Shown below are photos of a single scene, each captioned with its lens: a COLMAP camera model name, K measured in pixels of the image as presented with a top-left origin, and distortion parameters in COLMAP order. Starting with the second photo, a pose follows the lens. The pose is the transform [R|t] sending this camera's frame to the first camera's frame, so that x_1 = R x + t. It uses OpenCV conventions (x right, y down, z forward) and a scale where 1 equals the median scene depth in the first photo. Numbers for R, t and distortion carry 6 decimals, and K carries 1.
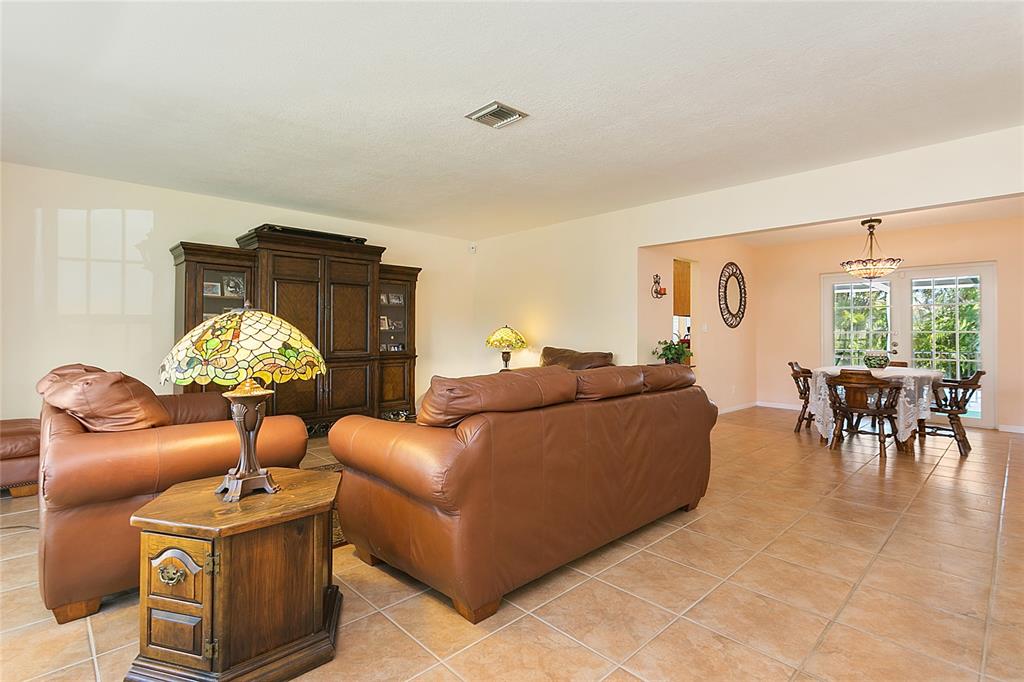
lens RADIAL K [[487.9, 0, 511.7], [0, 487.9, 328.2], [0, 0, 1]] dist [0.001145, 0.000628]
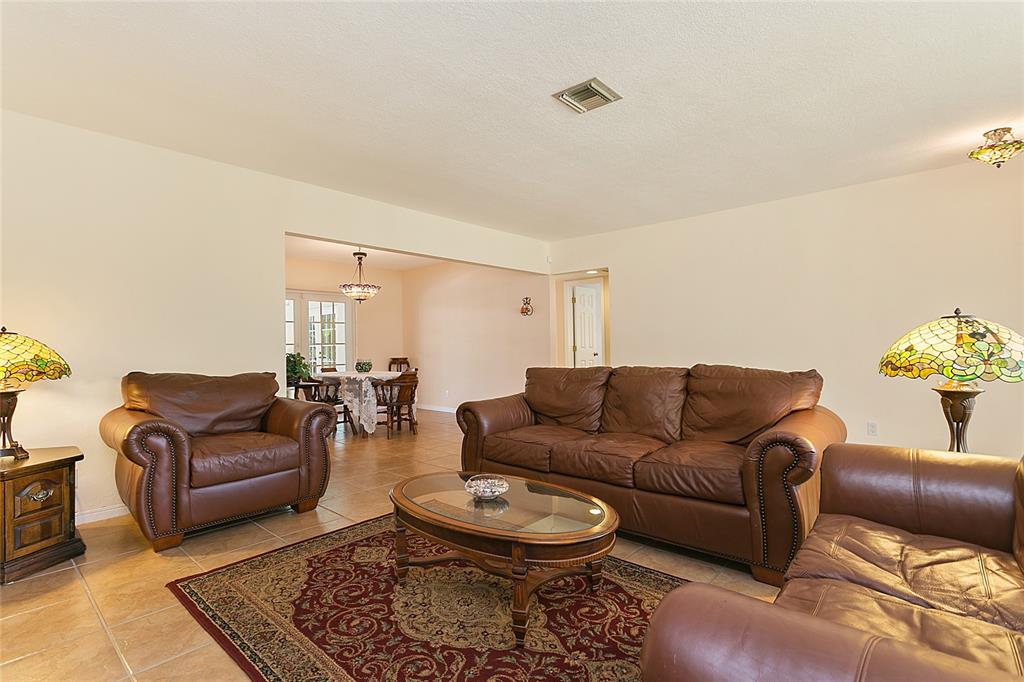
lens RADIAL K [[489.5, 0, 515.7], [0, 489.5, 348.0], [0, 0, 1]] dist [-0.002370, -0.000272]
pose [[-0.081805, -0.007090, 0.996623, -0.545284], [-0.003214, 0.999971, 0.006850, 0.009952], [-0.996643, -0.002643, -0.081826, 0.720091]]
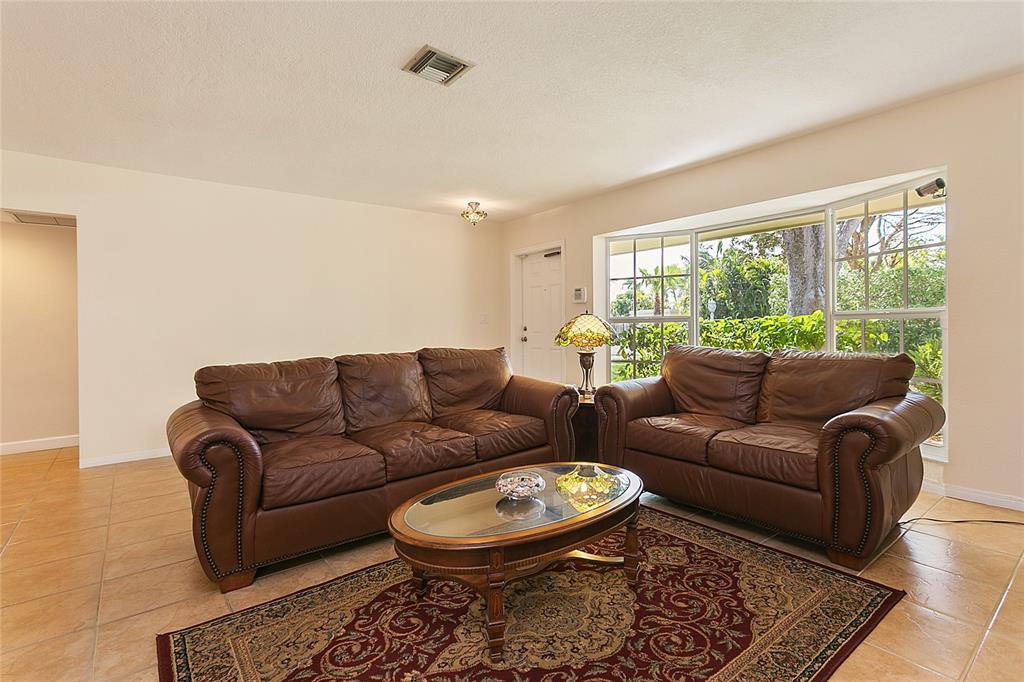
lens RADIAL K [[487.9, 0, 511.7], [0, 487.9, 328.2], [0, 0, 1]] dist [0.001145, 0.000628]
pose [[-0.994646, 0.013437, 0.102467, -0.154251], [0.012536, 0.999877, -0.009431, 0.013399], [-0.102581, -0.008096, -0.994692, 1.092649]]
